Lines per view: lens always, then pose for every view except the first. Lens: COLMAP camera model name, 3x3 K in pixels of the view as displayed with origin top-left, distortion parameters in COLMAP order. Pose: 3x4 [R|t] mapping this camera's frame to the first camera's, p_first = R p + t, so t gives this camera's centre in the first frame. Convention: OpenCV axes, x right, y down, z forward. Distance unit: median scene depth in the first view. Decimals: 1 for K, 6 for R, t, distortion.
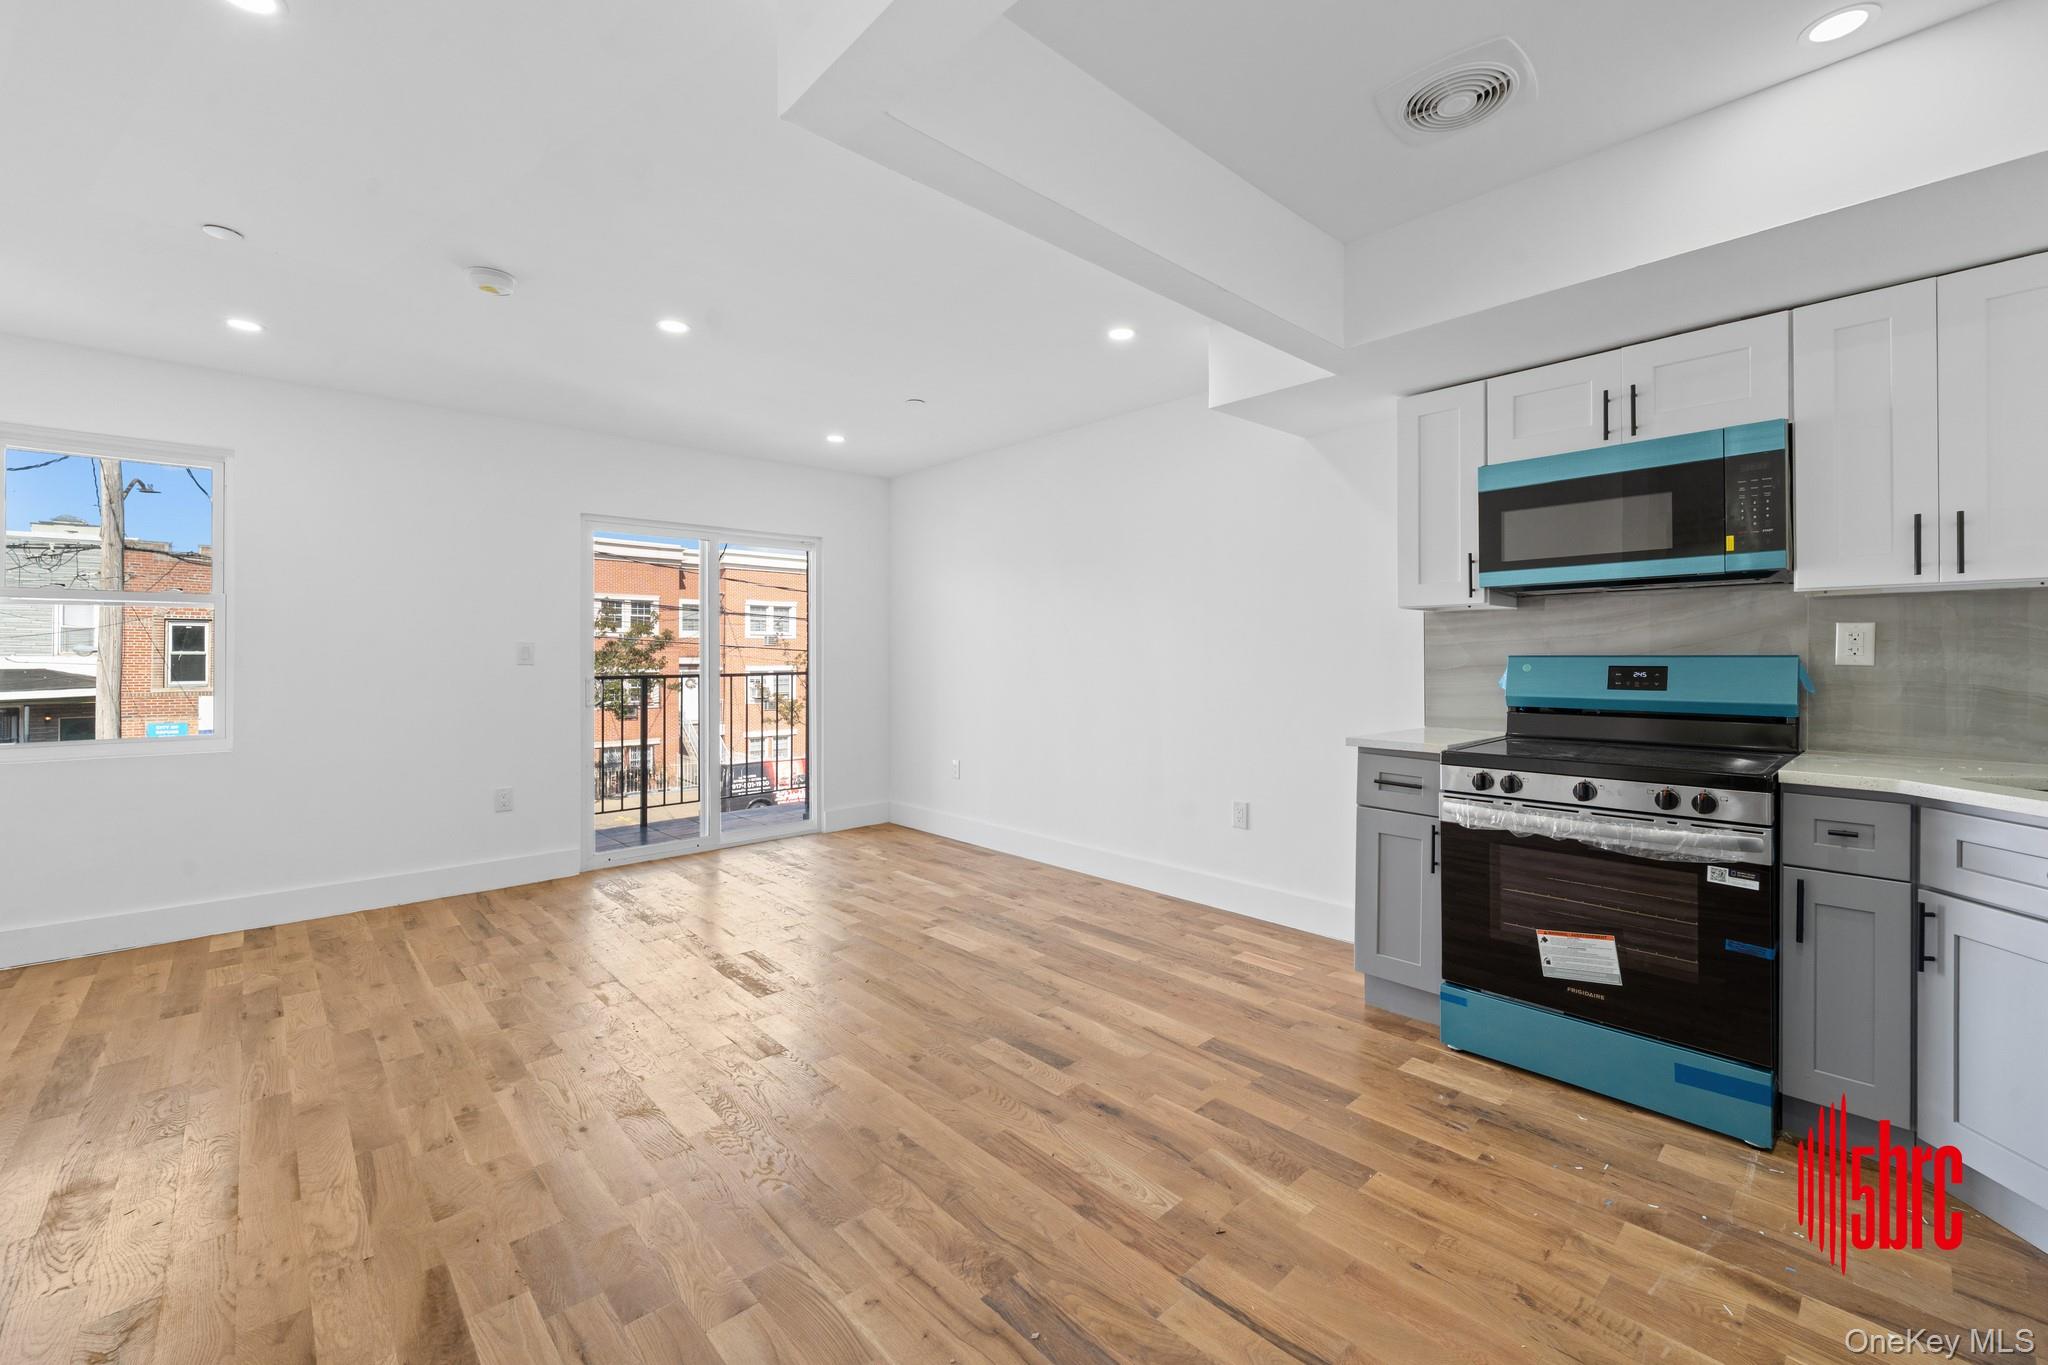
lens RADIAL K [[837.9, 0, 1026.0], [0, 837.9, 649.7], [0, 0, 1]] dist [0.000456, -0.000435]
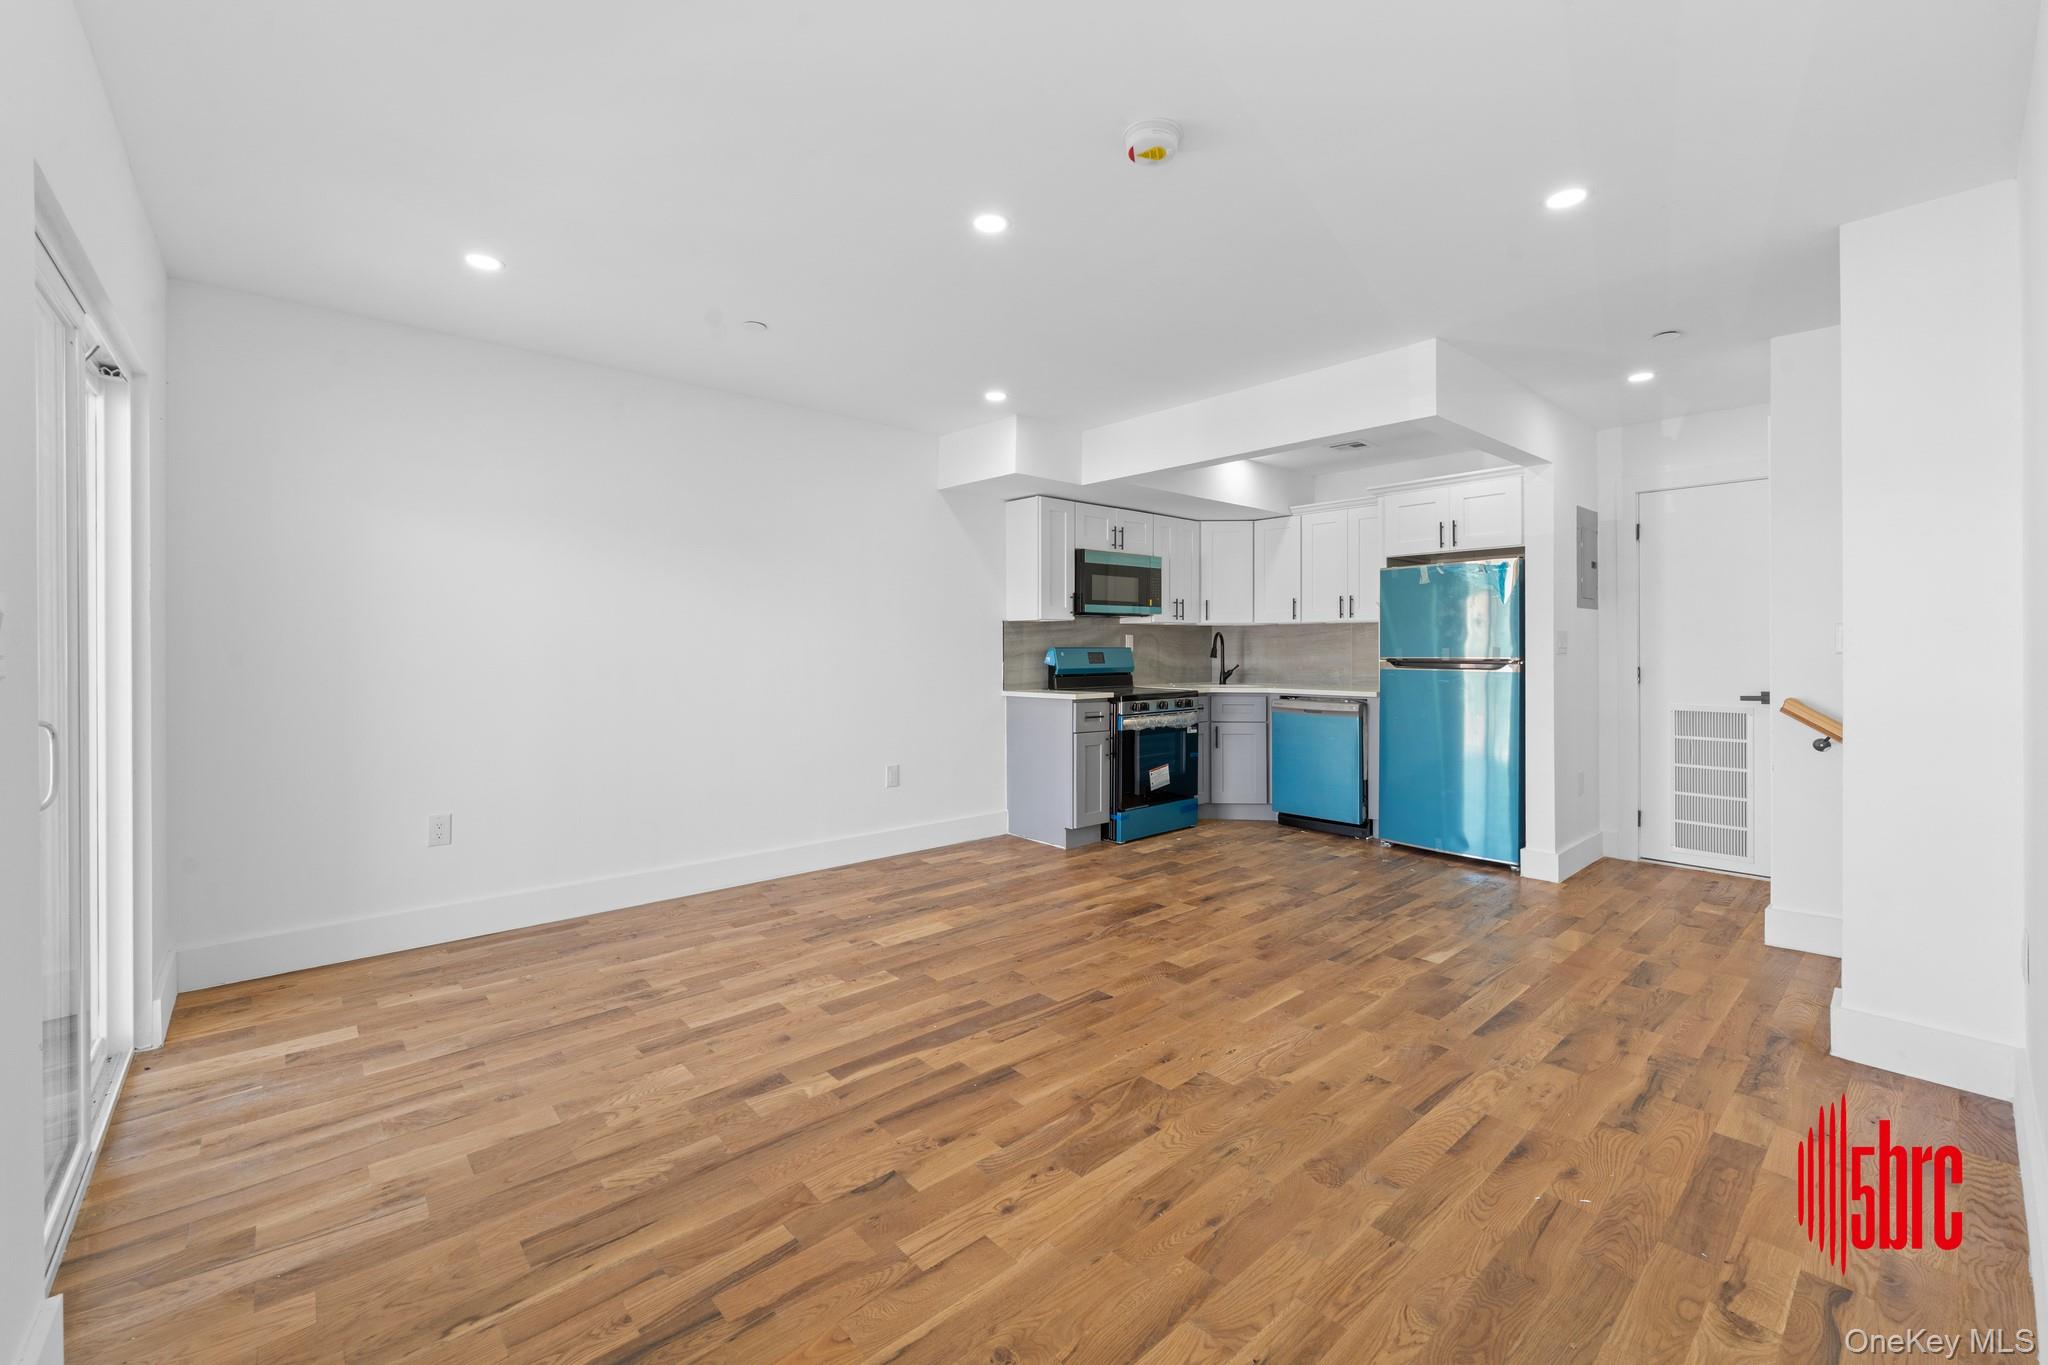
lens RADIAL K [[837.9, 0, 1026.0], [0, 837.9, 649.7], [0, 0, 1]] dist [0.000456, -0.000435]
pose [[0.020658, -0.002185, 0.999784, -1.438828], [-0.005624, 0.999982, 0.002302, 0.008889], [-0.999771, -0.005670, 0.020645, 1.140479]]
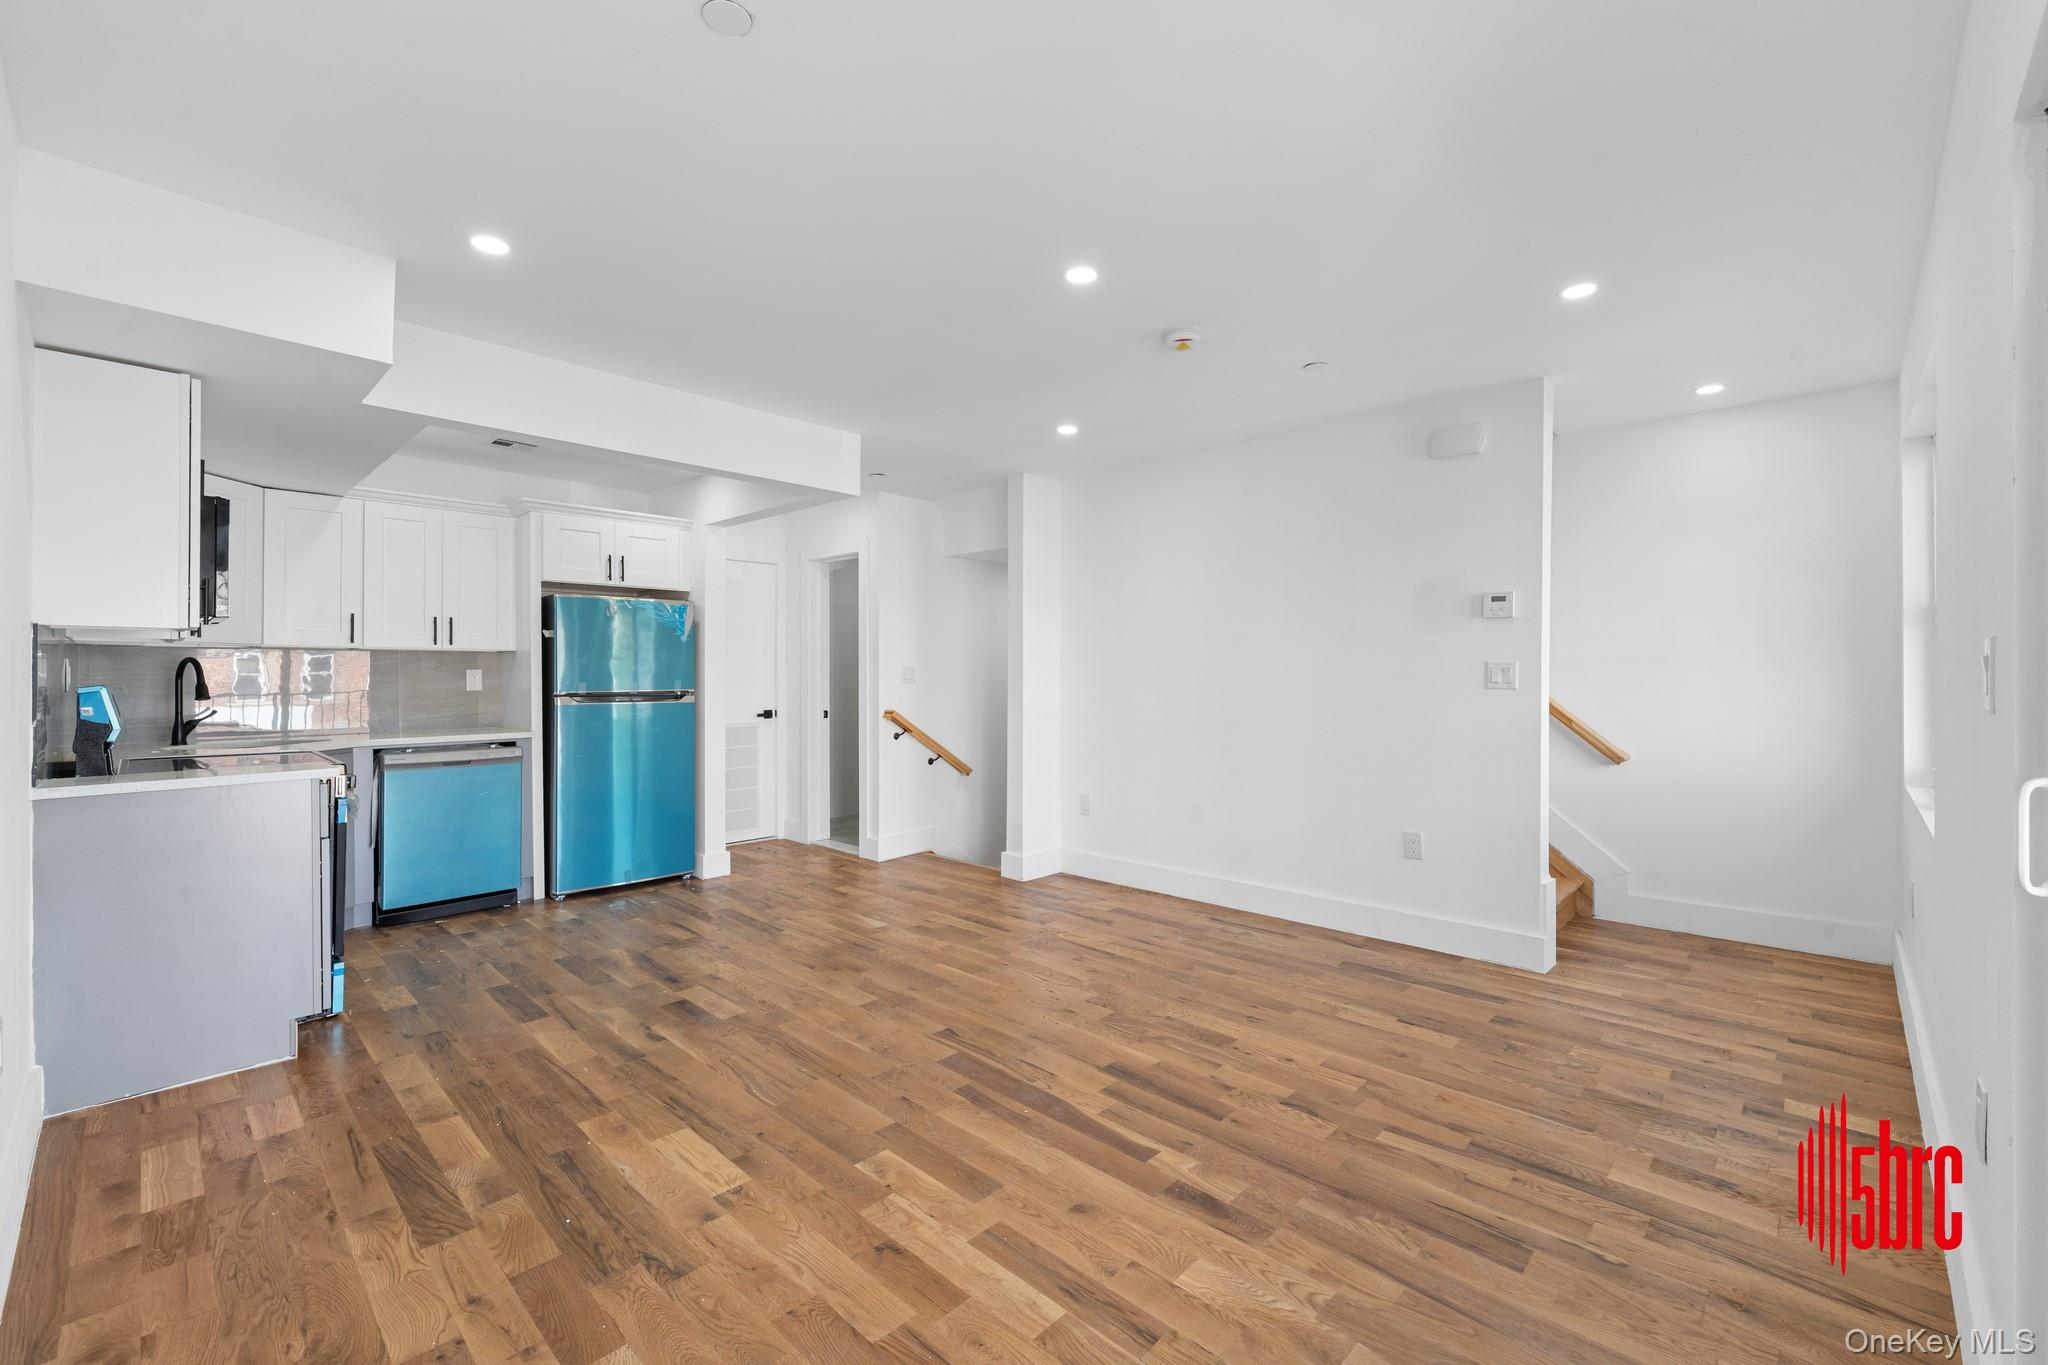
lens RADIAL K [[851.1, 0, 1031.0], [0, 851.1, 677.1], [0, 0, 1]] dist [0.001838, 0.000171]
pose [[-0.998008, 0.003040, -0.063015, -0.382938], [0.003329, 0.999984, -0.004468, 0.005643], [0.063001, -0.004669, -0.998003, 2.178777]]
